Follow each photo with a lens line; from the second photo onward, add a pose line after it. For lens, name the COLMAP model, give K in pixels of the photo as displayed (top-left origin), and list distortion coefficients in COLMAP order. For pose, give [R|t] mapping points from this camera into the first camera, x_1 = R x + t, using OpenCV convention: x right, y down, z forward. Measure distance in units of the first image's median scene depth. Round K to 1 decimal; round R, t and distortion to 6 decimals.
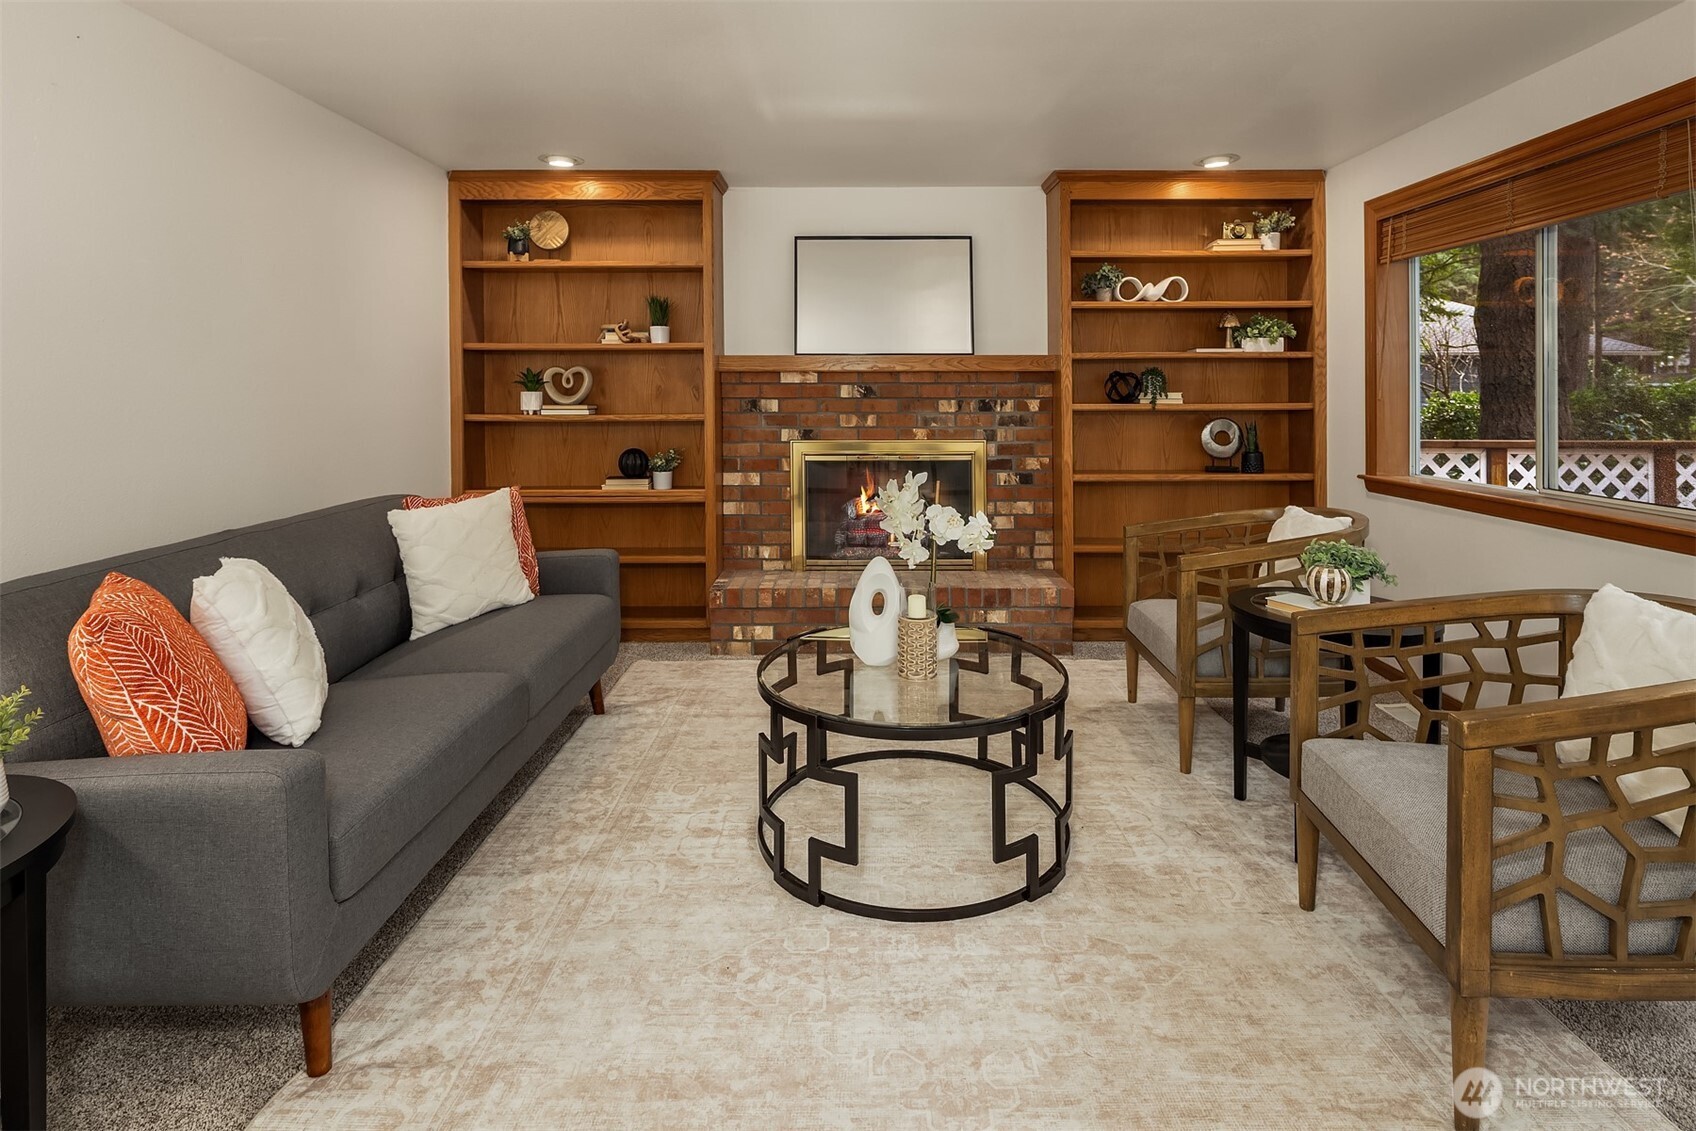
lens RADIAL K [[820.4, 0, 917.1], [0, 820.4, 405.4], [0, 0, 1]] dist [0.001517, -0.003304]
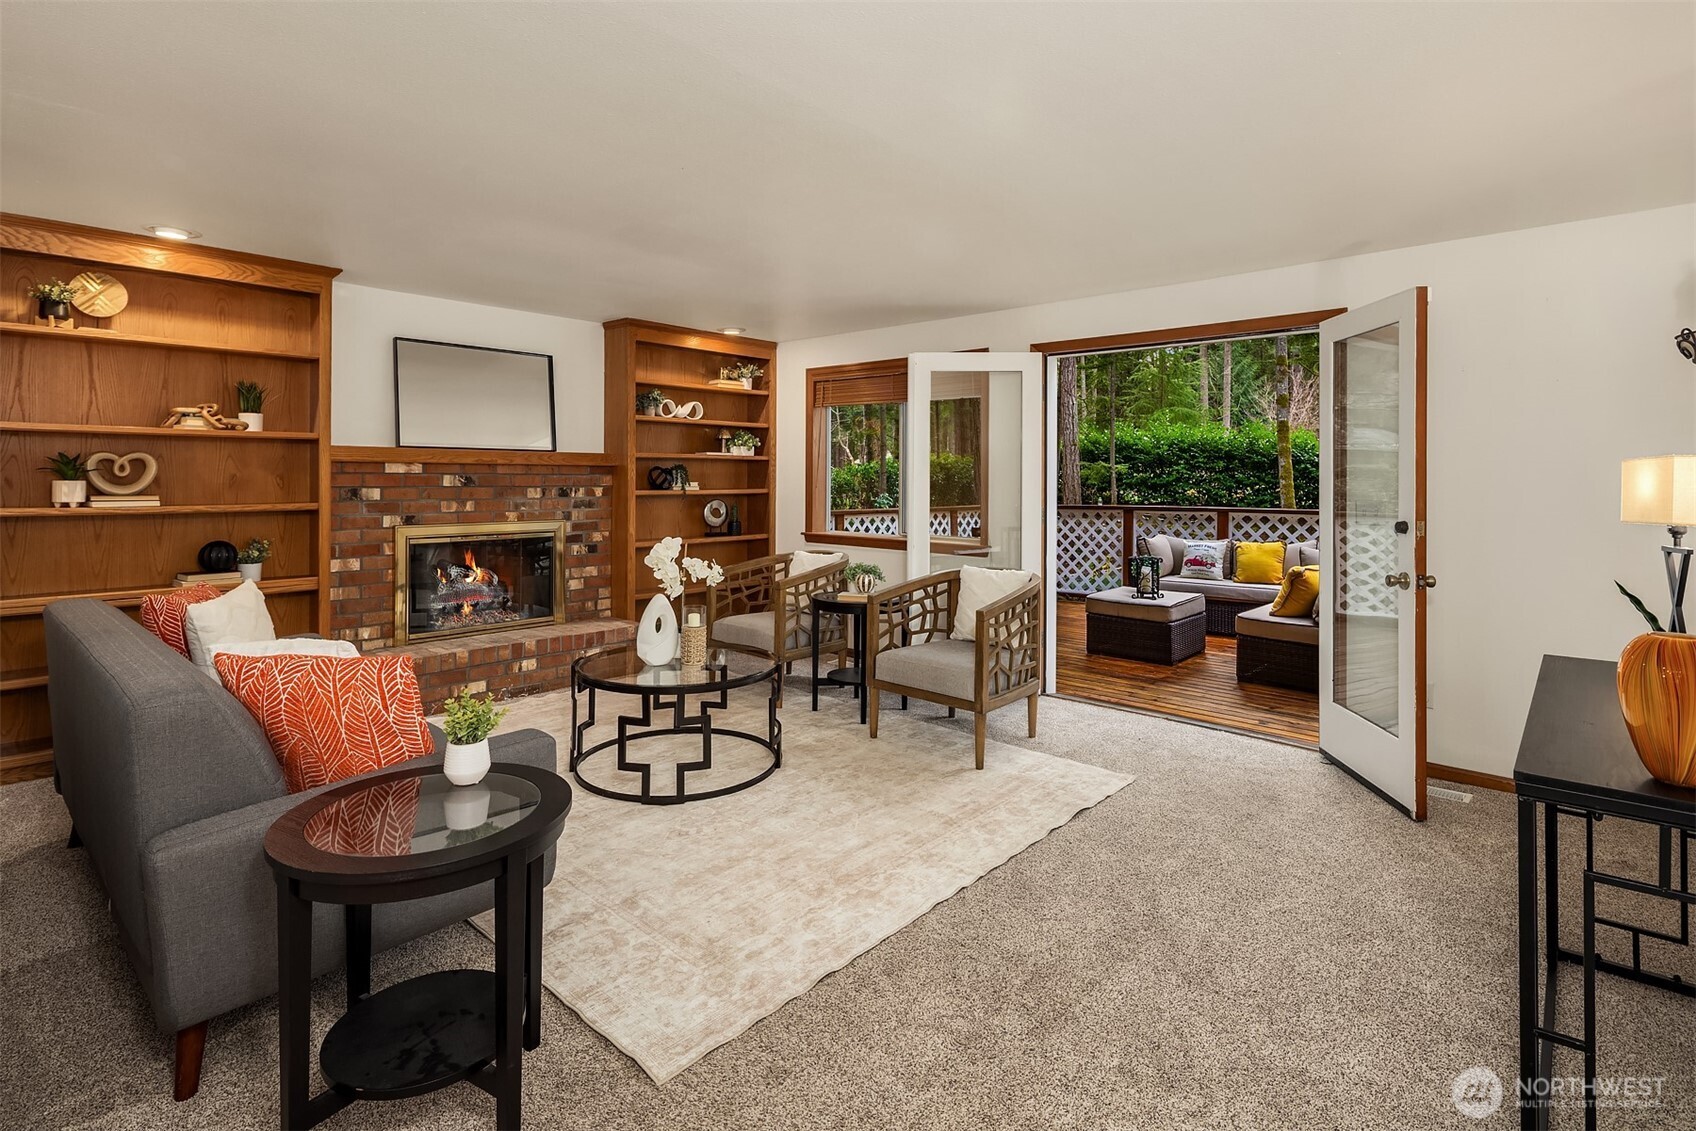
lens RADIAL K [[820.4, 0, 846.5], [0, 820.4, 480.0], [0, 0, 1]] dist [0.001517, -0.003304]
pose [[0.680805, 0.002293, 0.732461, -0.546170], [0.003787, 0.999971, -0.006651, -0.008647], [-0.732455, 0.007302, 0.680777, -0.172726]]
